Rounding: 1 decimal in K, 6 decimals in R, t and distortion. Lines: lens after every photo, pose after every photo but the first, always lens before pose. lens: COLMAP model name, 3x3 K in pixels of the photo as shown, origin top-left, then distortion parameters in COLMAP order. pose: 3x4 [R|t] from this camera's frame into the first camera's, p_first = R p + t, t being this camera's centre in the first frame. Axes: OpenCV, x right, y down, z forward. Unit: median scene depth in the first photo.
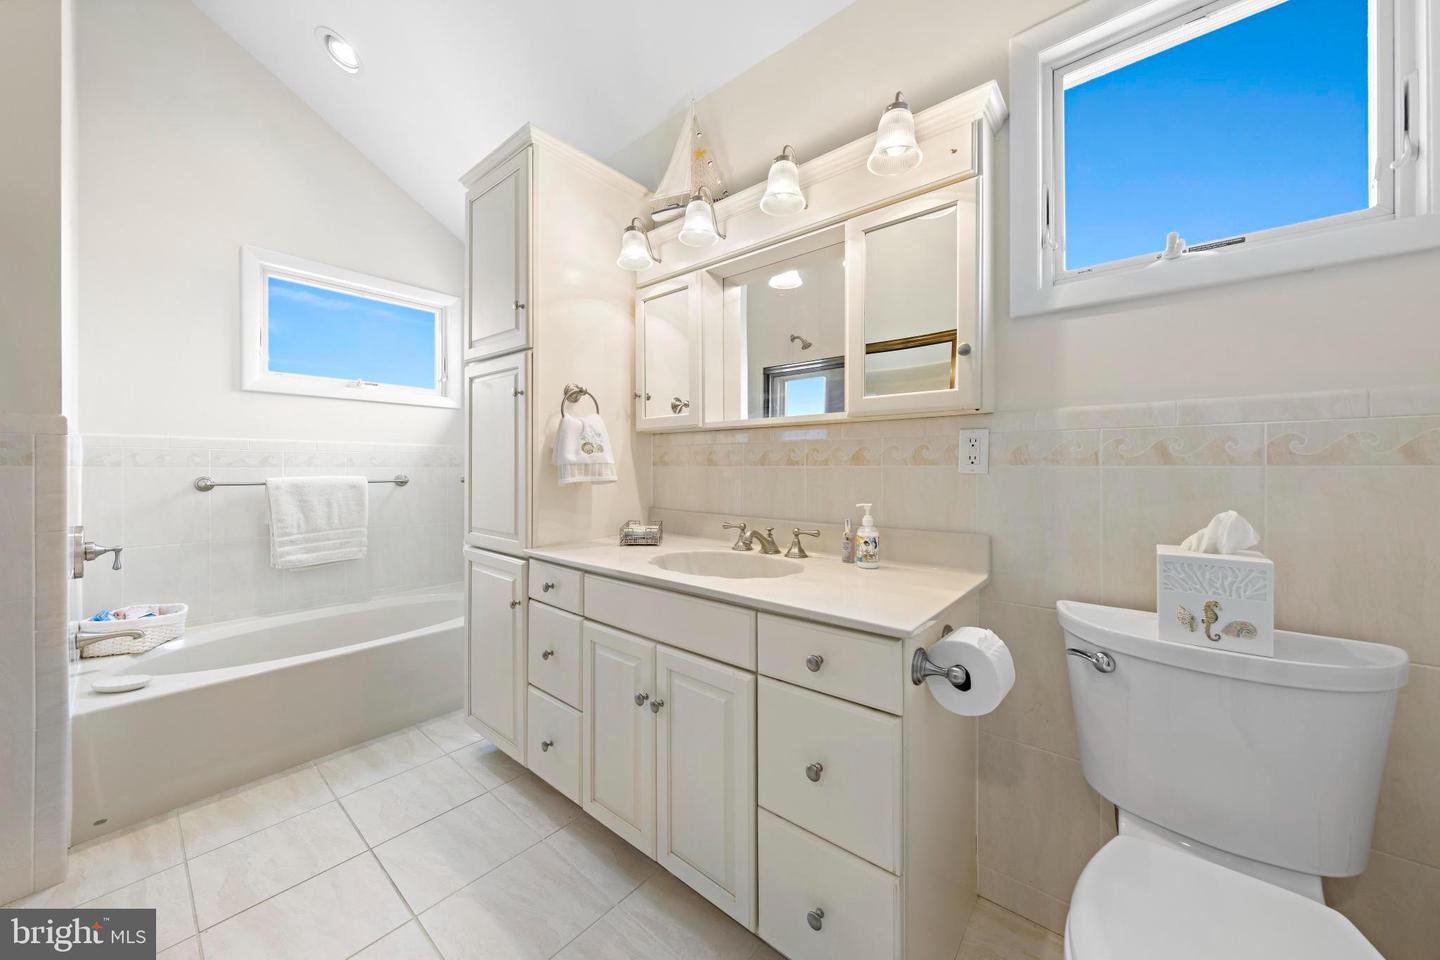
lens RADIAL K [[531.4, 0, 720.6], [0, 531.4, 469.2], [0, 0, 1]] dist [0.001570, 0.000139]
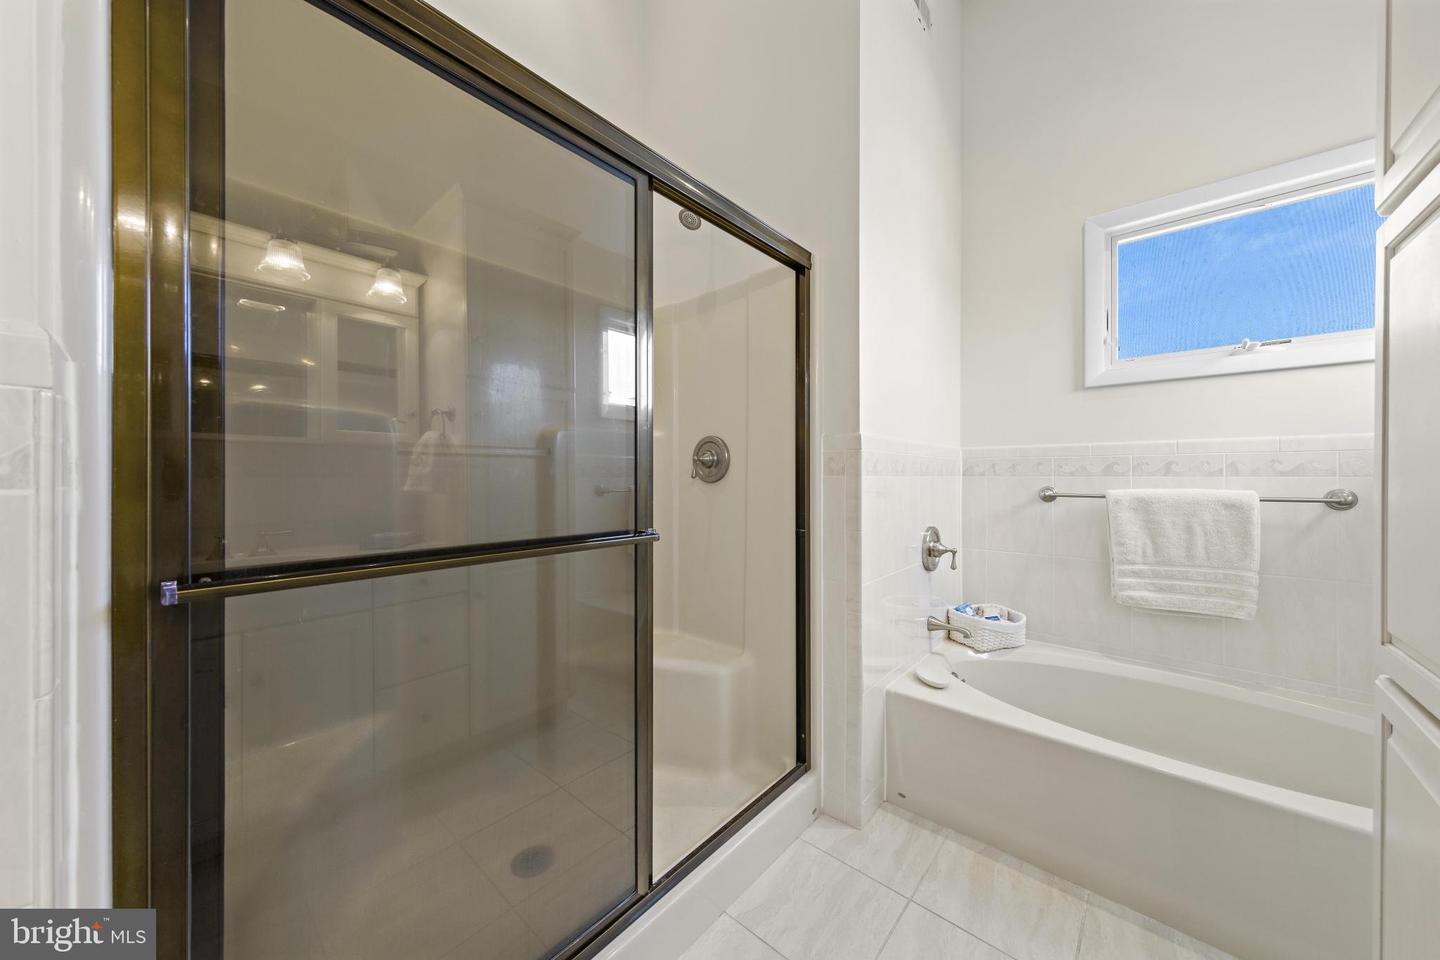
lens RADIAL K [[496.2, 0, 720.2], [0, 496.2, 474.9], [0, 0, 1]] dist [0.000556, 0.000010]
pose [[-0.014739, -0.003158, -0.999886, -0.076755], [-0.002291, 0.999992, -0.003124, -0.001942], [0.999889, 0.002244, -0.014746, 0.408350]]
